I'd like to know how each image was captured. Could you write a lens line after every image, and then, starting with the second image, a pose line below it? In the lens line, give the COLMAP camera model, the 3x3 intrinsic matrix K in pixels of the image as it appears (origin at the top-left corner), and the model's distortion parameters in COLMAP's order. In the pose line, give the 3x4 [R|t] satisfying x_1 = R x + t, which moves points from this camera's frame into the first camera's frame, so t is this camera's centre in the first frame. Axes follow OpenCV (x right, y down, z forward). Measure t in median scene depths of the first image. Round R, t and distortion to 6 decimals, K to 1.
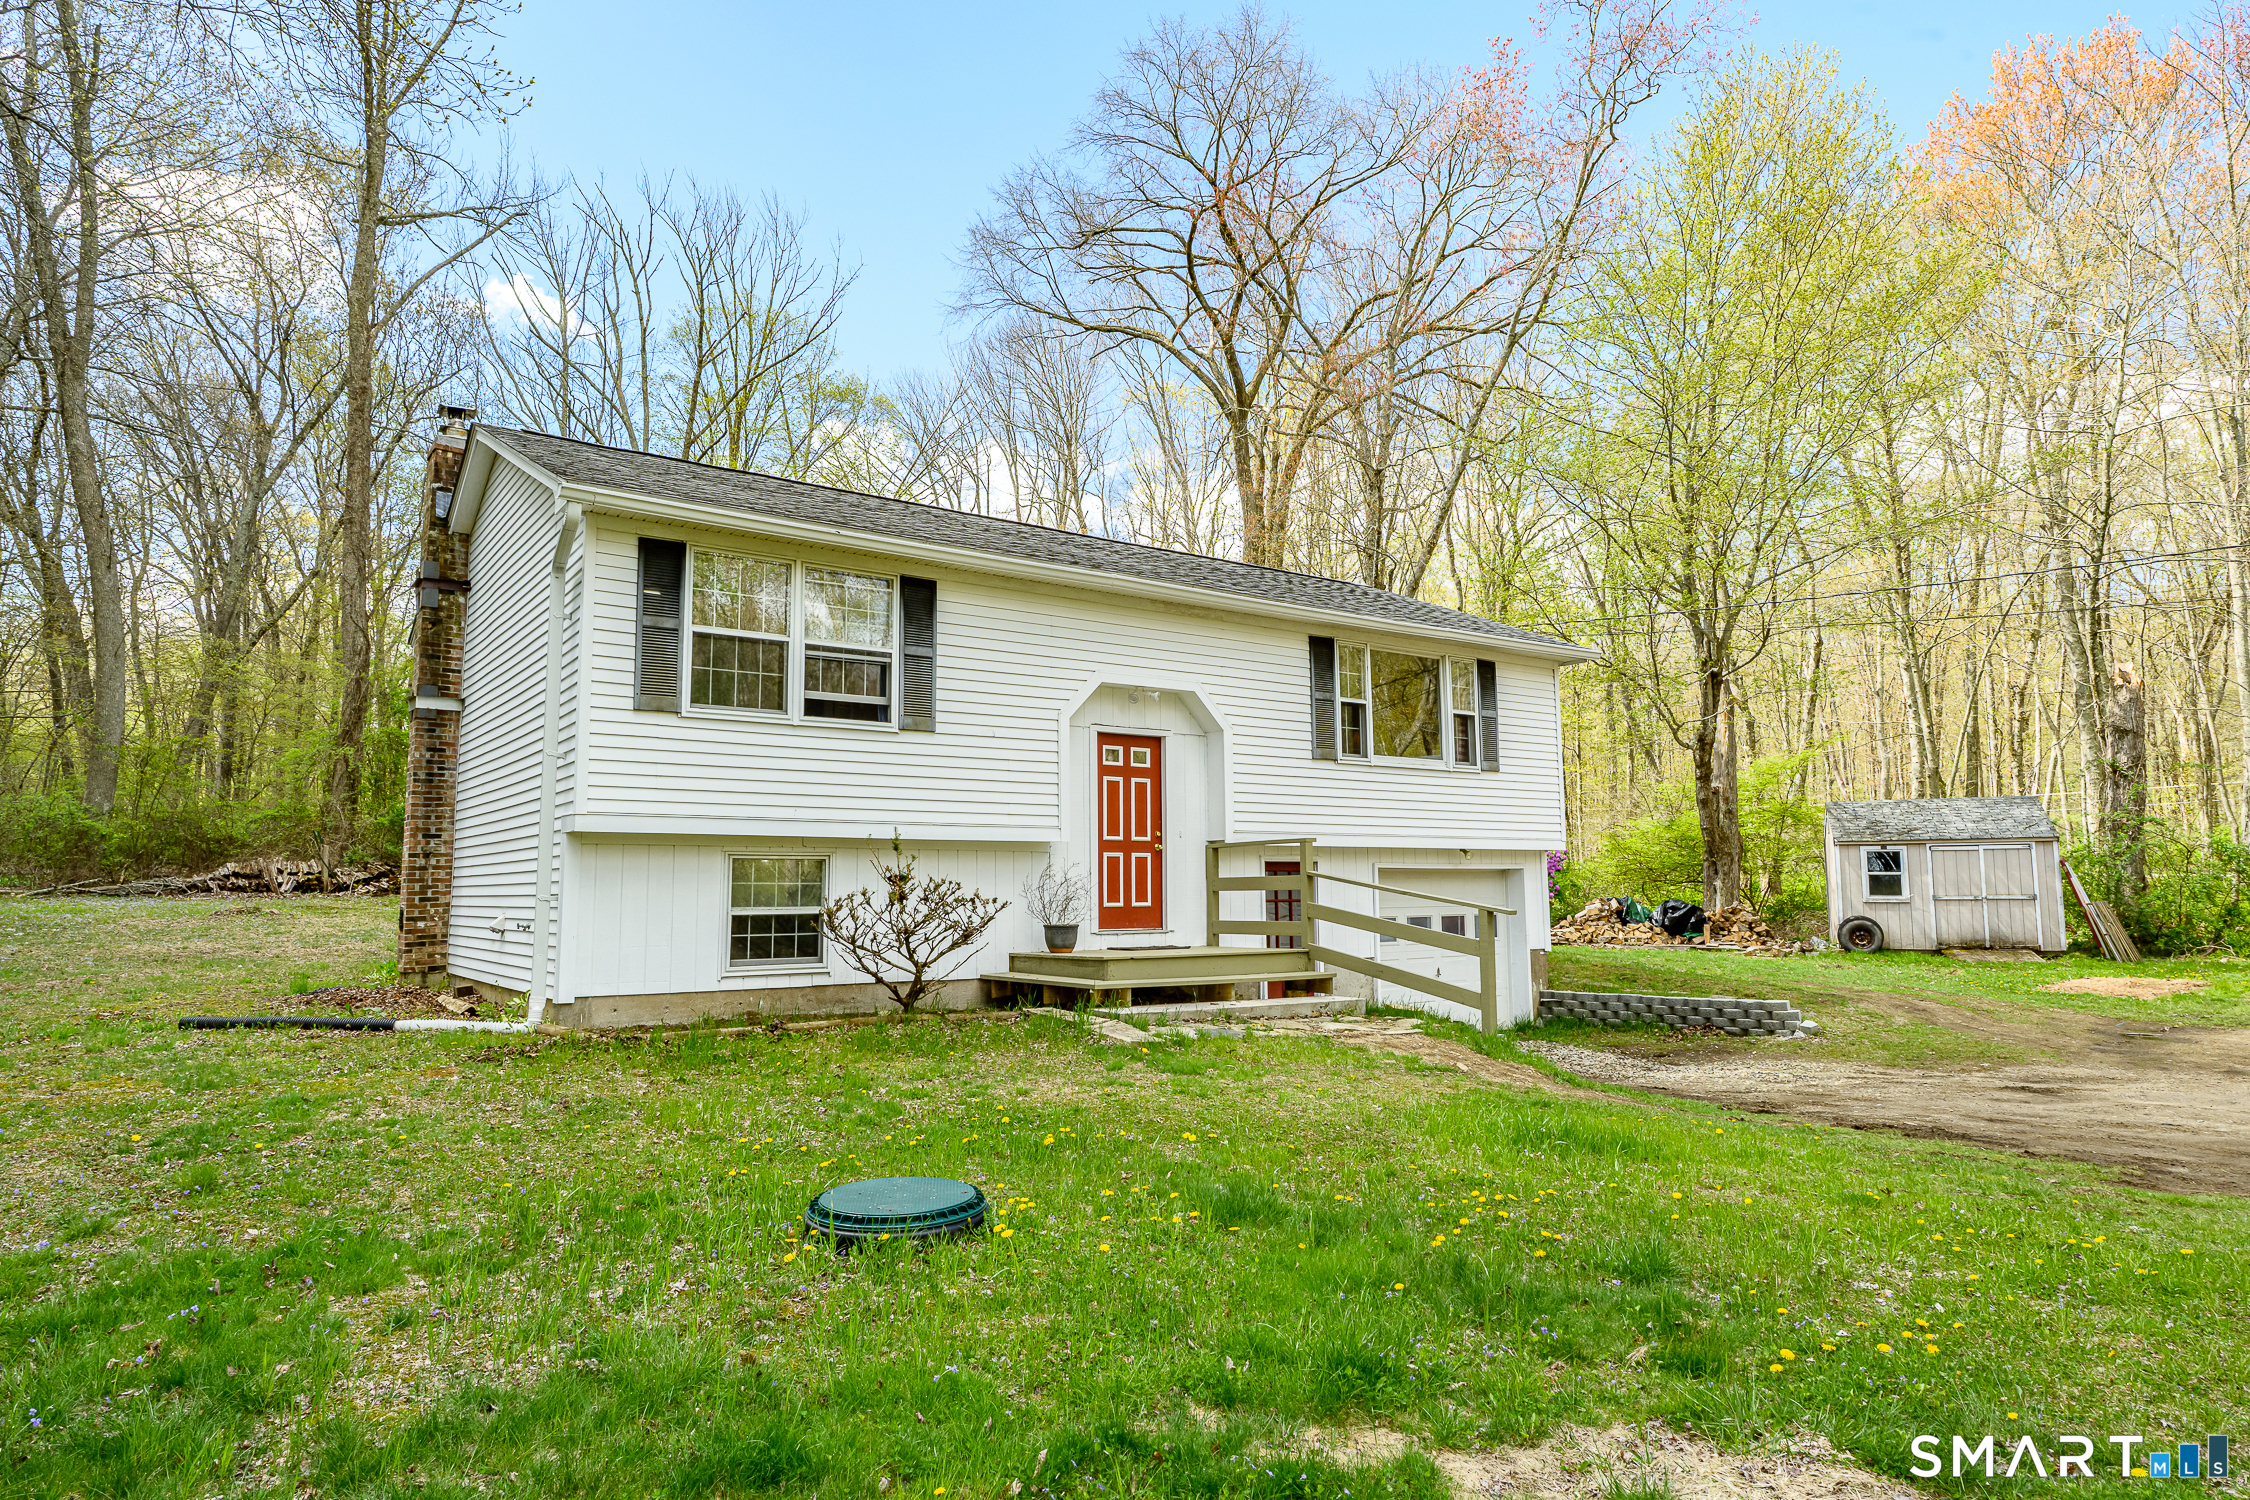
lens RADIAL K [[1326.1, 0, 1122.5], [0, 1326.1, 749.6], [0, 0, 1]] dist [0.001075, -0.001559]
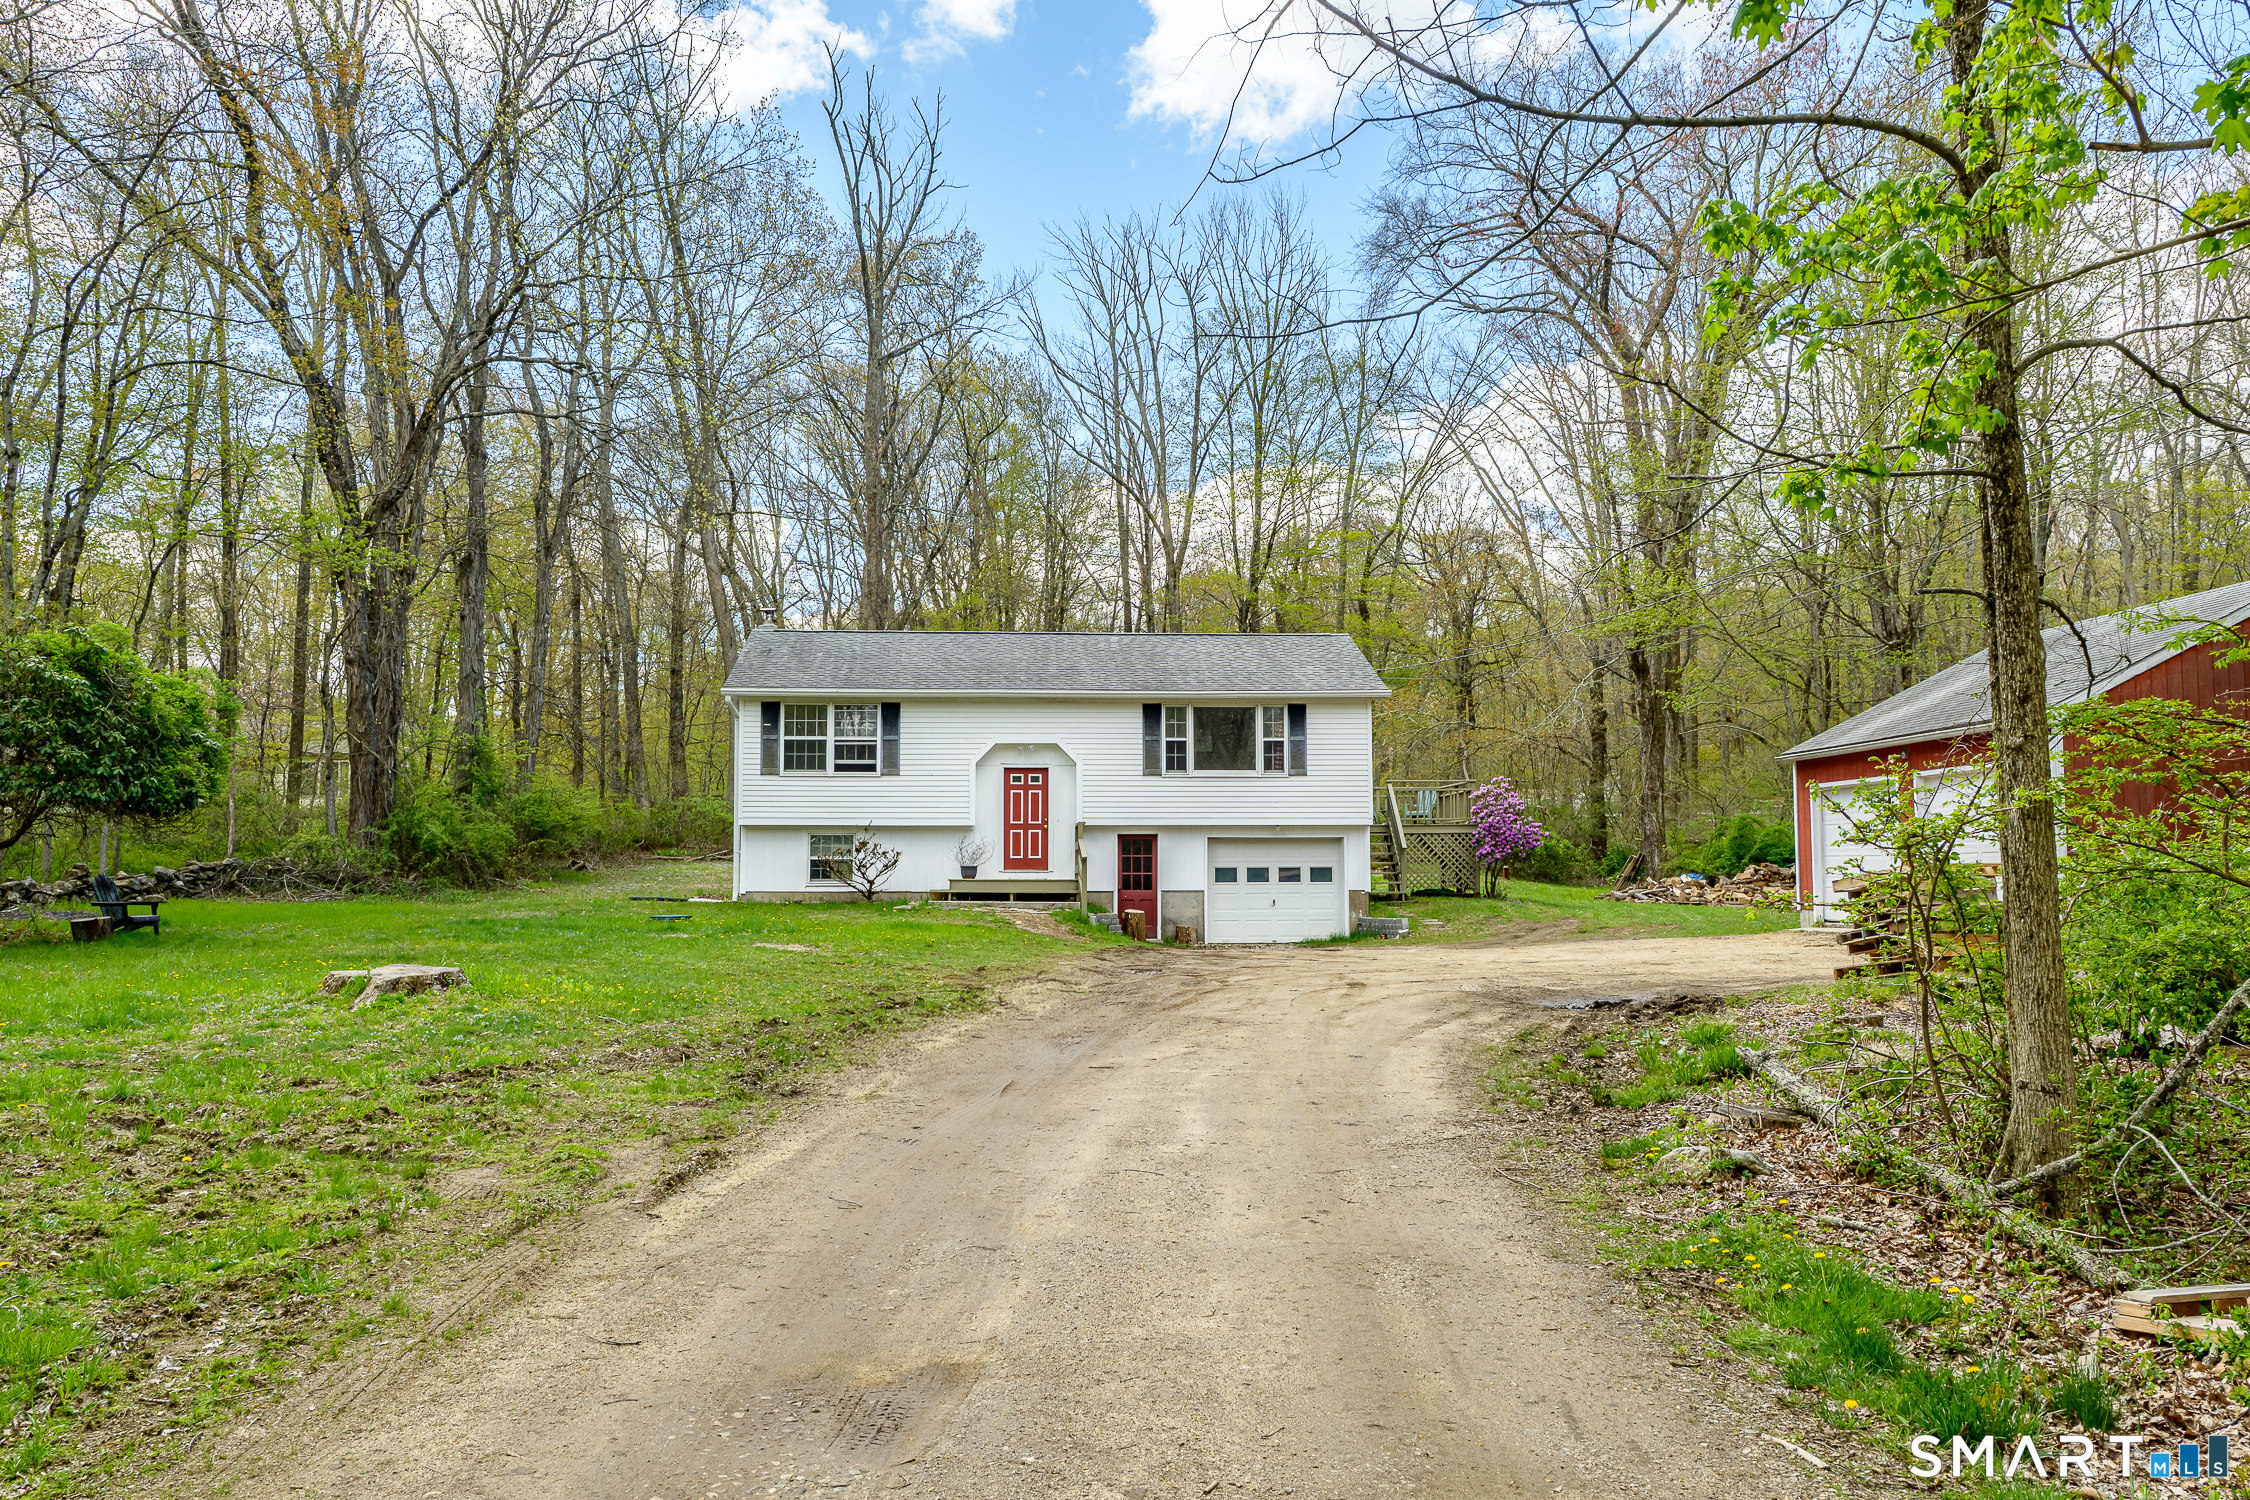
lens RADIAL K [[1549.2, 0, 1121.3], [0, 1549.2, 748.1], [0, 0, 1]] dist [0.003947, 0.000551]
pose [[0.847947, -0.034748, -0.528941, 1.190350], [0.052559, 0.998443, 0.018666, -0.067872], [0.527469, -0.043628, 0.848454, -0.743573]]
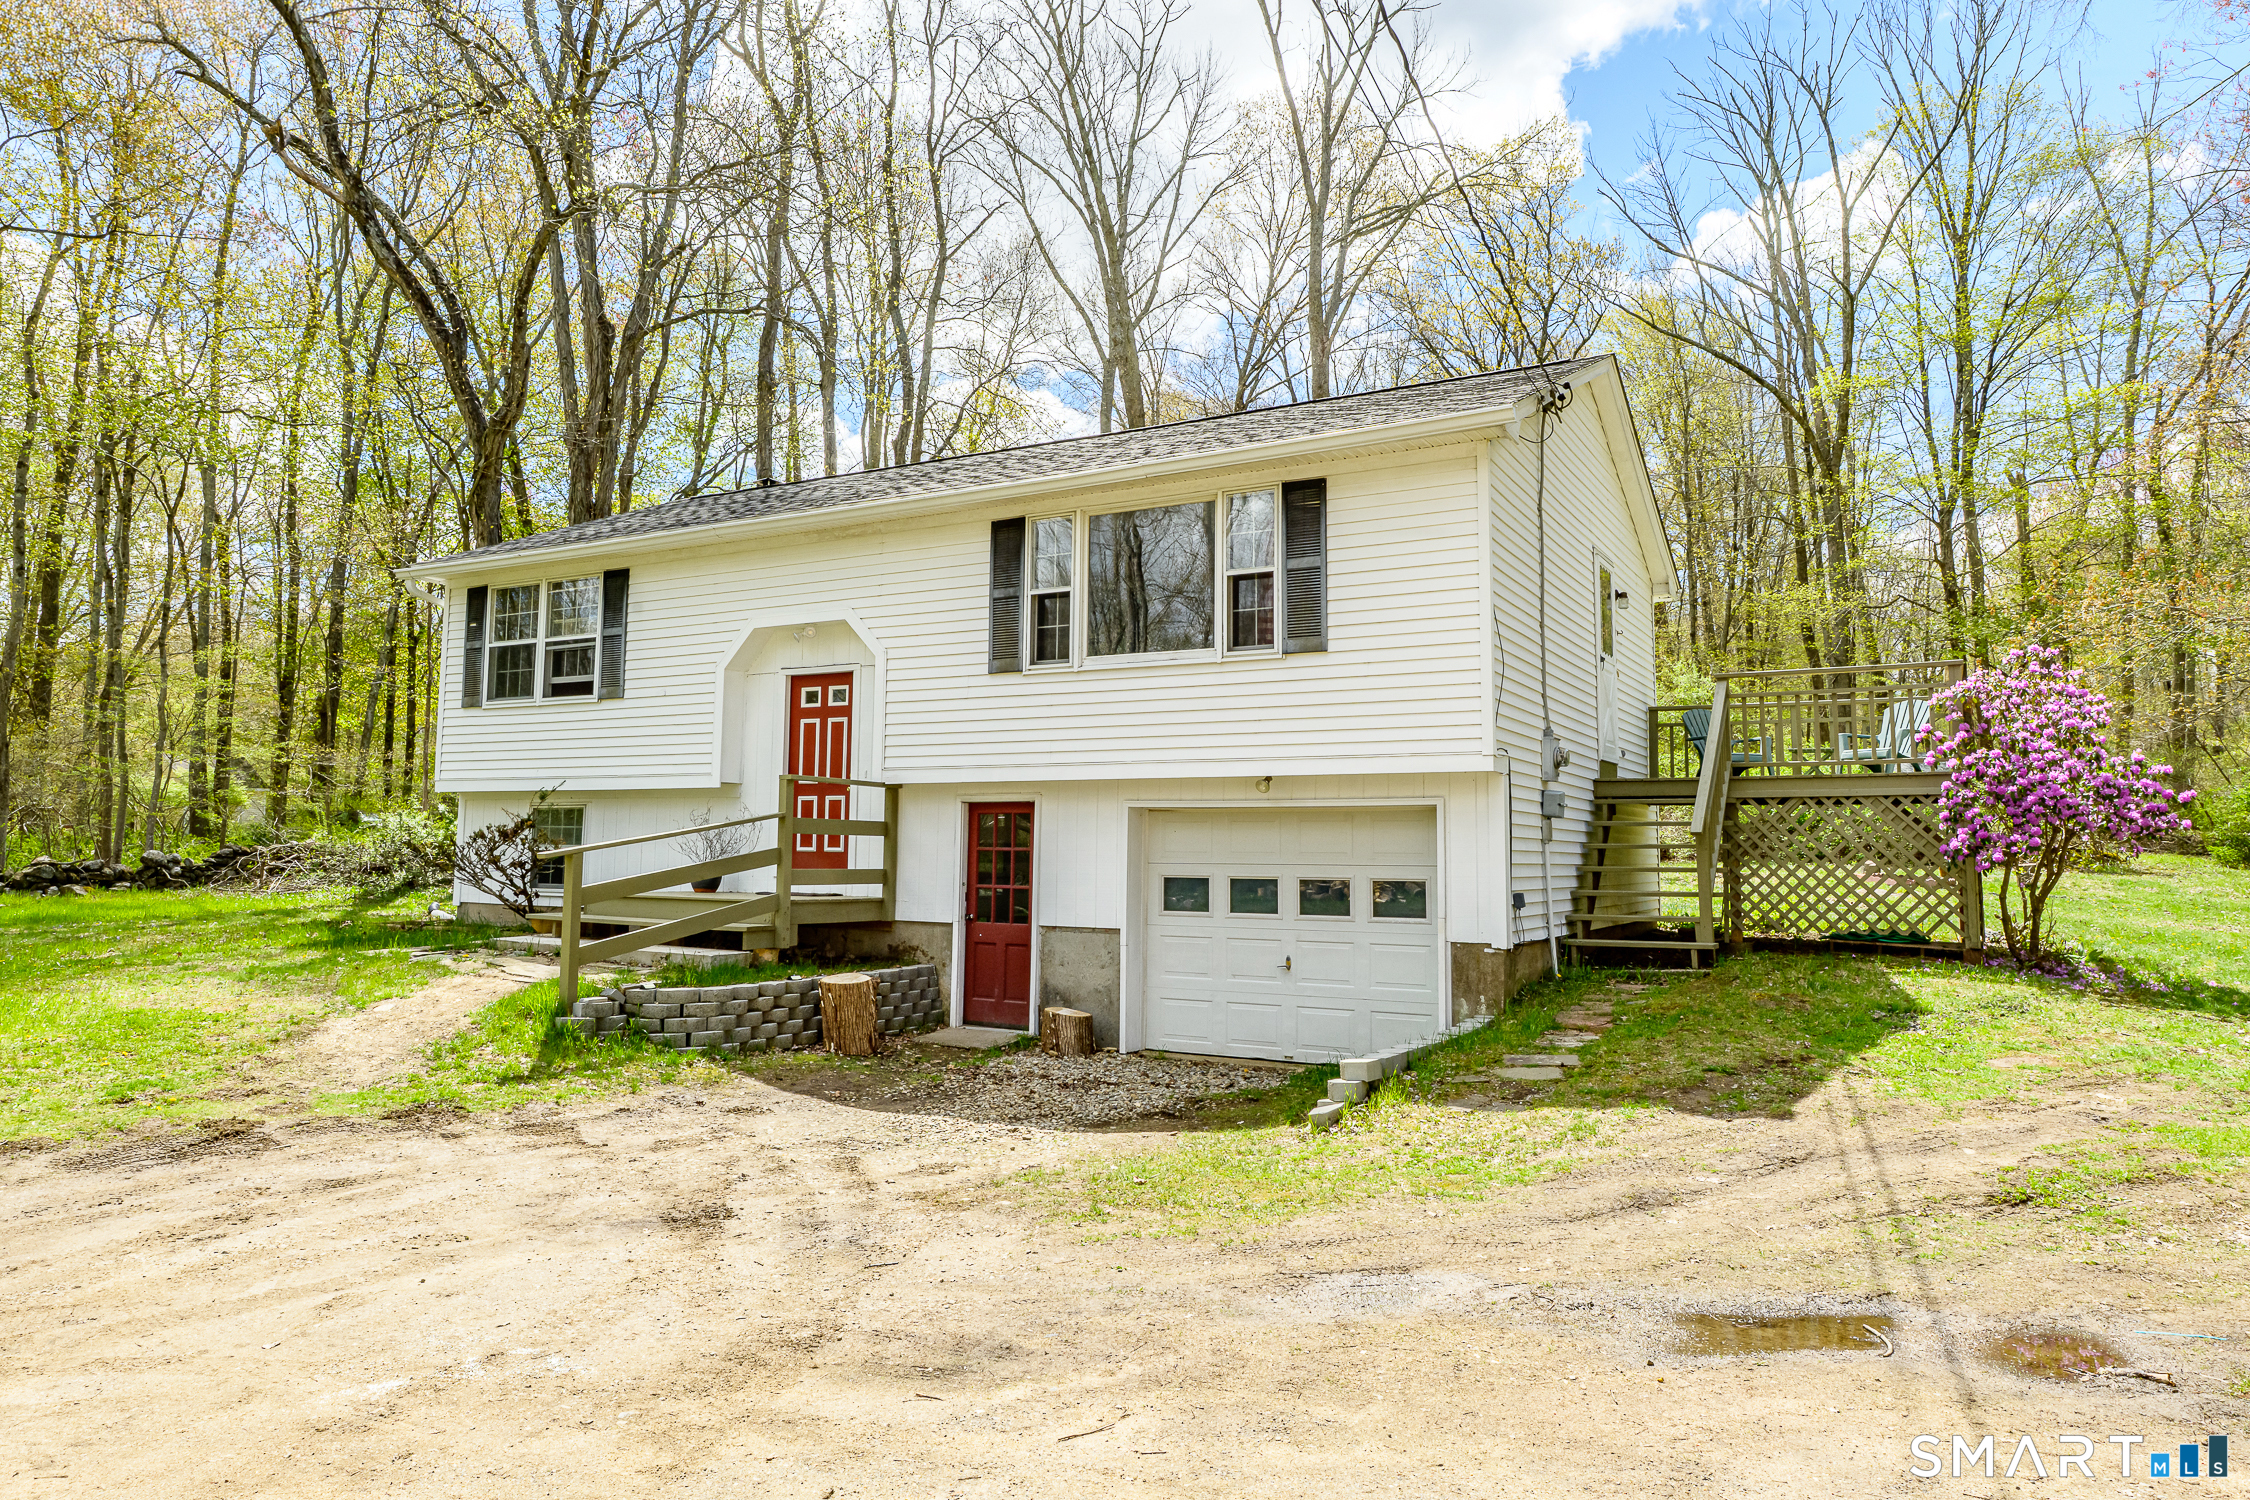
lens RADIAL K [[1425.6, 0, 1128.1], [0, 1425.6, 726.9], [0, 0, 1]] dist [-0.000566, 0.000102]
pose [[0.420372, -0.058205, -0.905483, 0.953040], [0.092900, 0.995457, -0.020860, 0.063888], [0.902583, -0.075350, 0.423870, 0.697107]]
